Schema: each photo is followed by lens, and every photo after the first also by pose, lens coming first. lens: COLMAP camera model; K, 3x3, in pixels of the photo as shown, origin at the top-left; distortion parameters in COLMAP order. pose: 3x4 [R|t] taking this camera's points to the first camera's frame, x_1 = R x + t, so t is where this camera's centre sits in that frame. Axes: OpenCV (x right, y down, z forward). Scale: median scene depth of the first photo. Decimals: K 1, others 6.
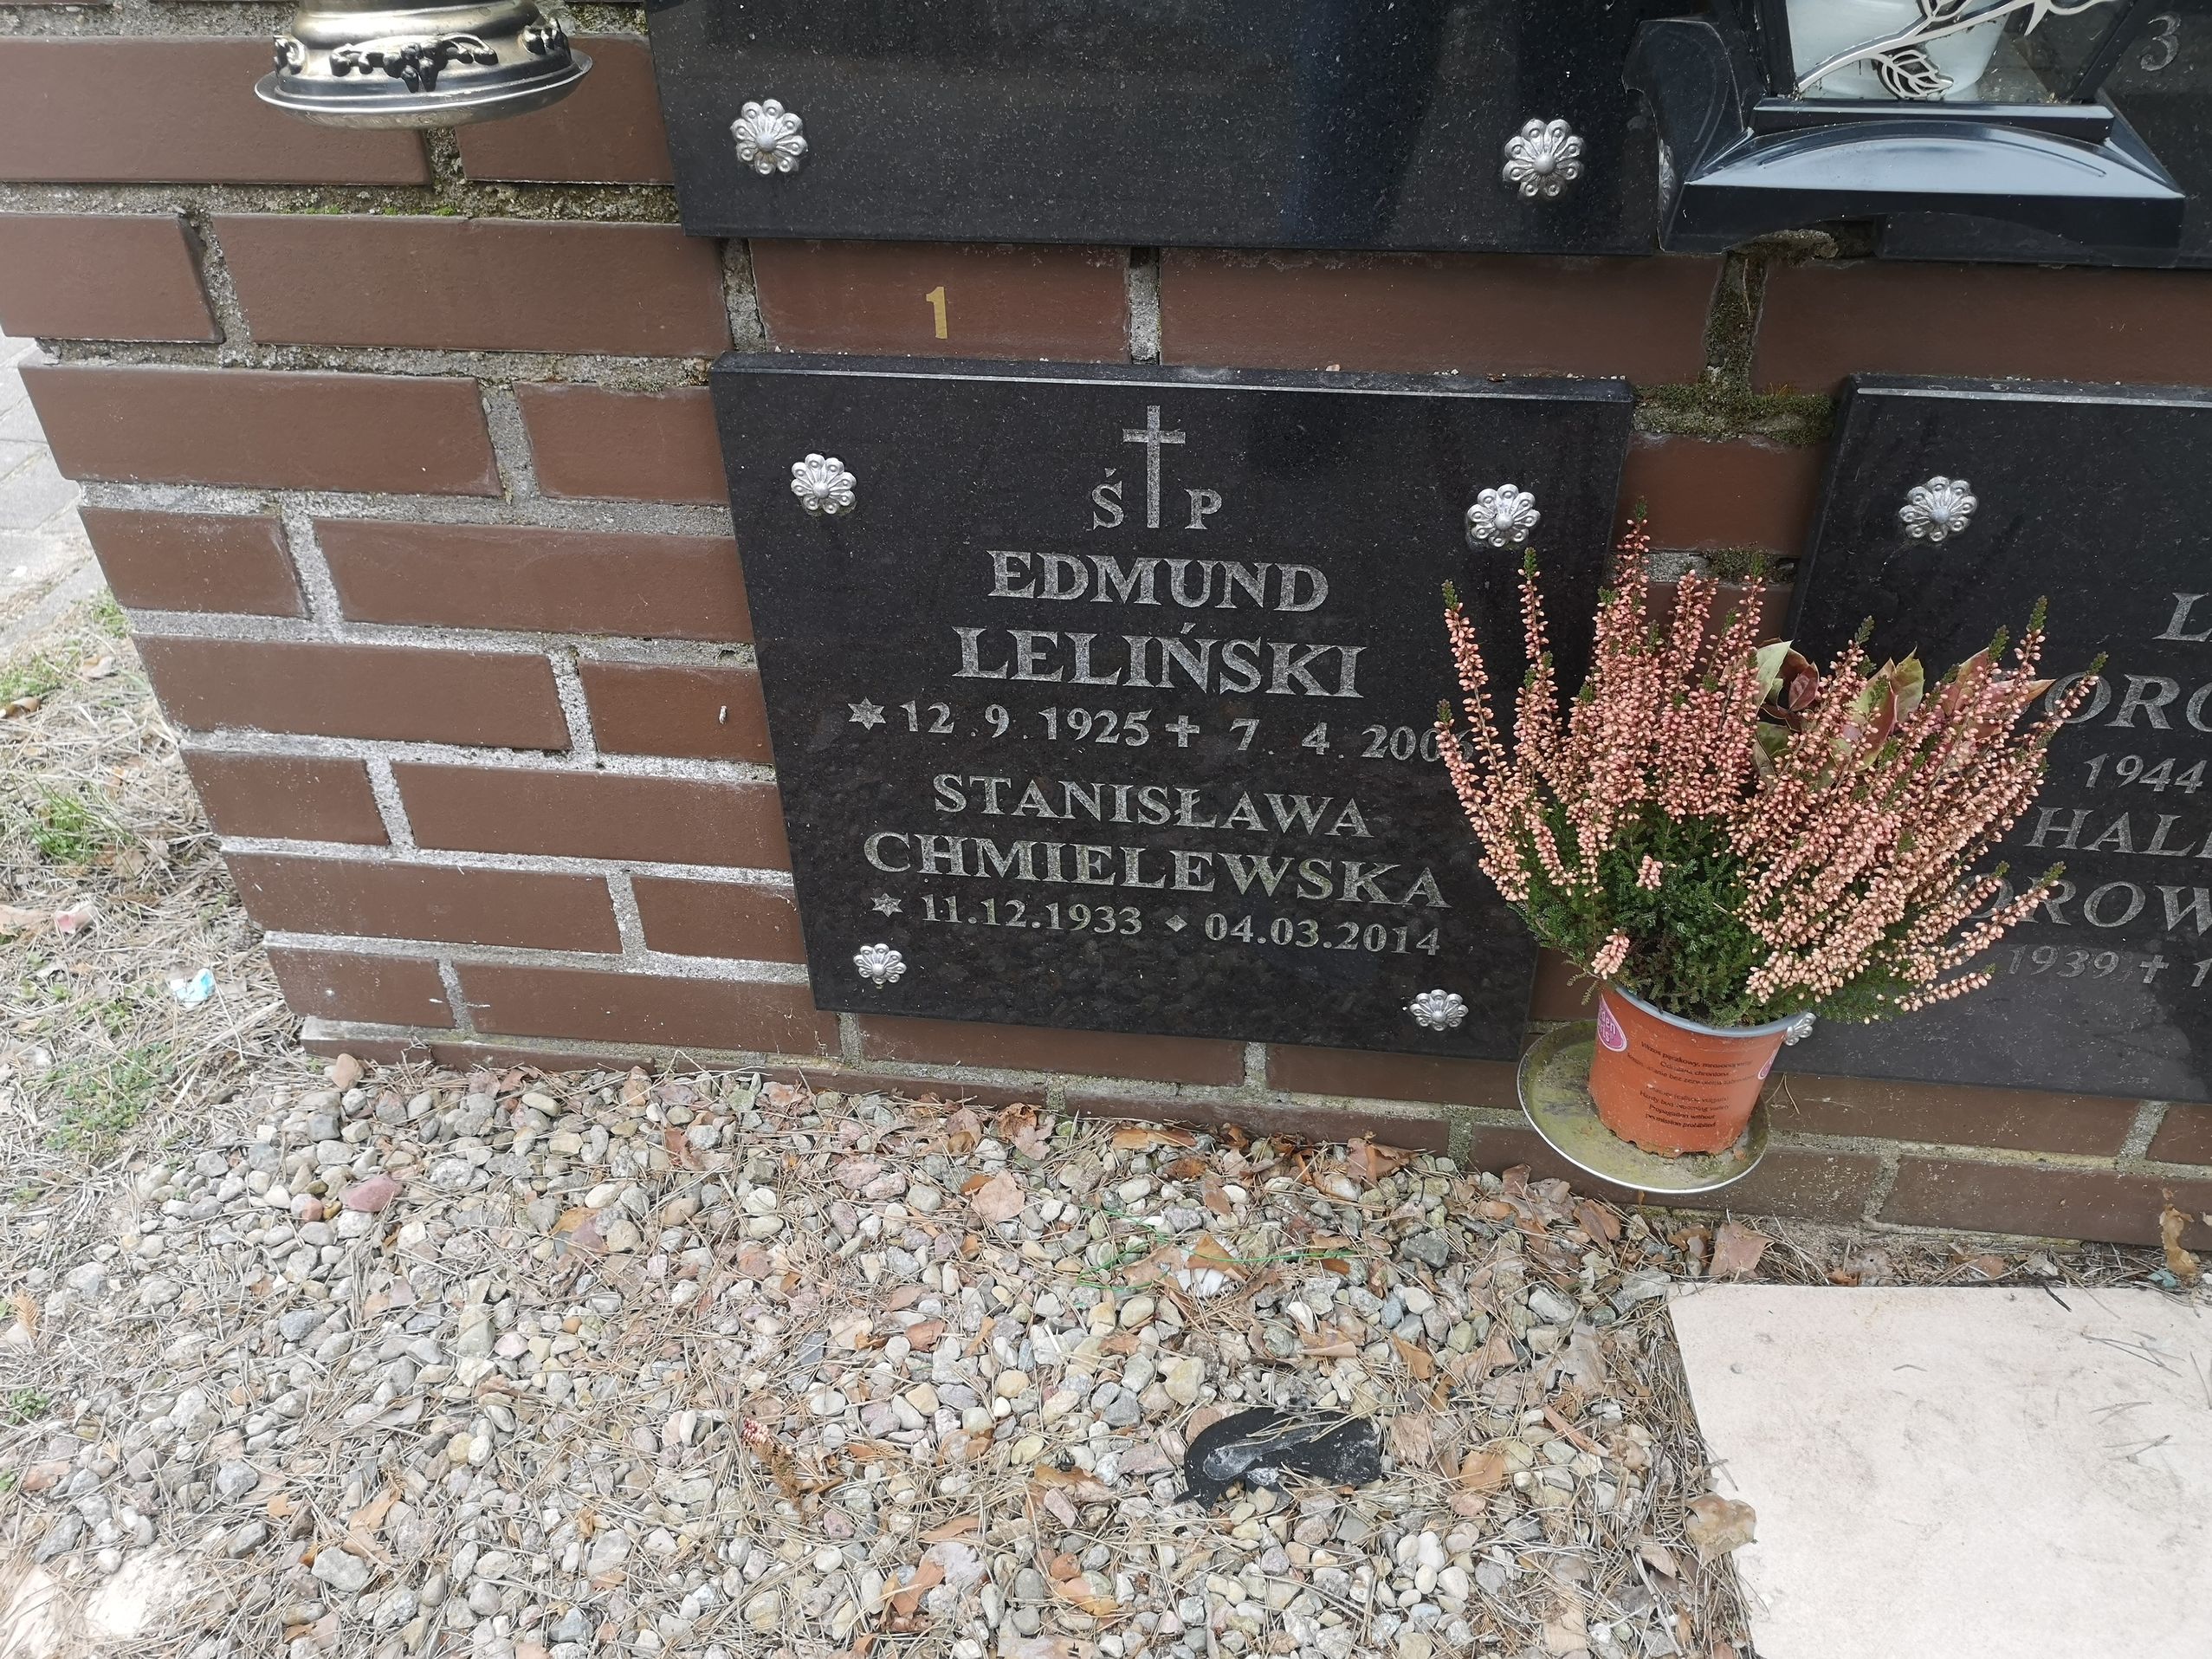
lens RADIAL K [[1665.9, 0, 1104.8], [0, 1665.9, 802.8], [0, 0, 1]] dist [0.048088, -0.046049]
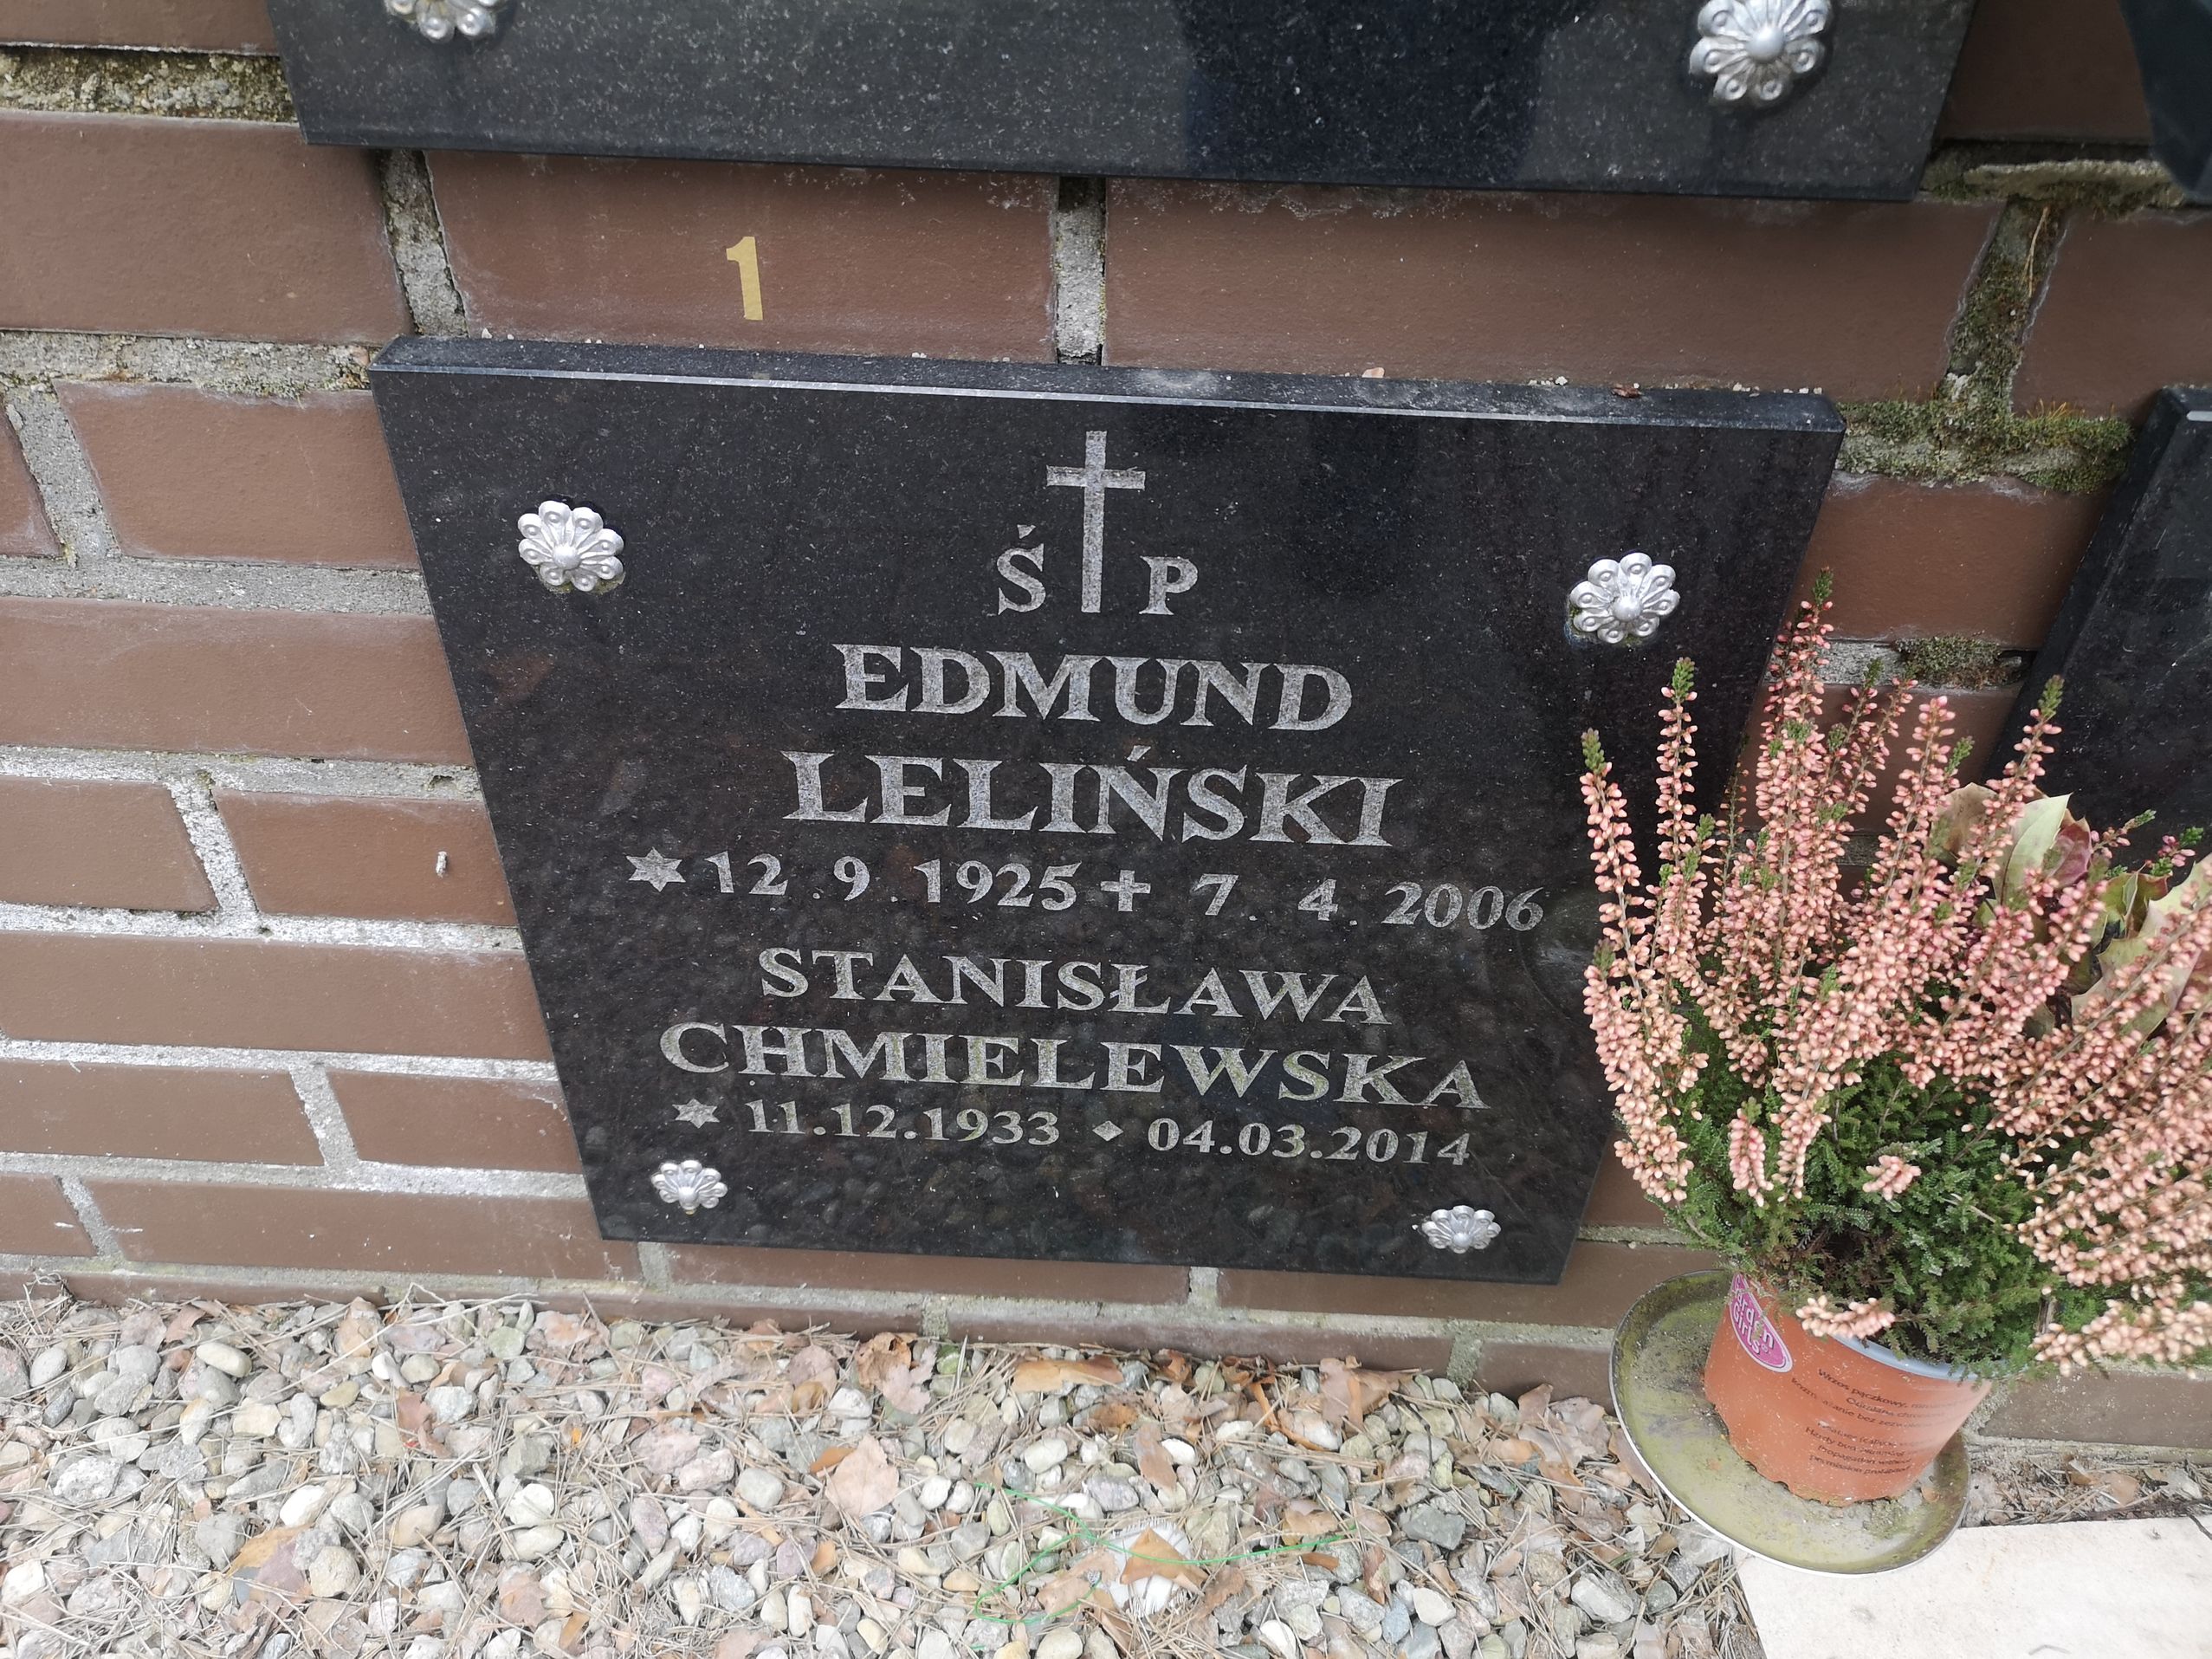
lens RADIAL K [[1665.9, 0, 1083.4], [0, 1665.9, 816.4], [0, 0, 1]] dist [0.048088, -0.046049]
pose [[0.996113, -0.019843, 0.085820, -0.028048], [0.015292, 0.998458, 0.053367, -0.107476], [-0.086747, -0.051848, 0.994880, 0.310497]]
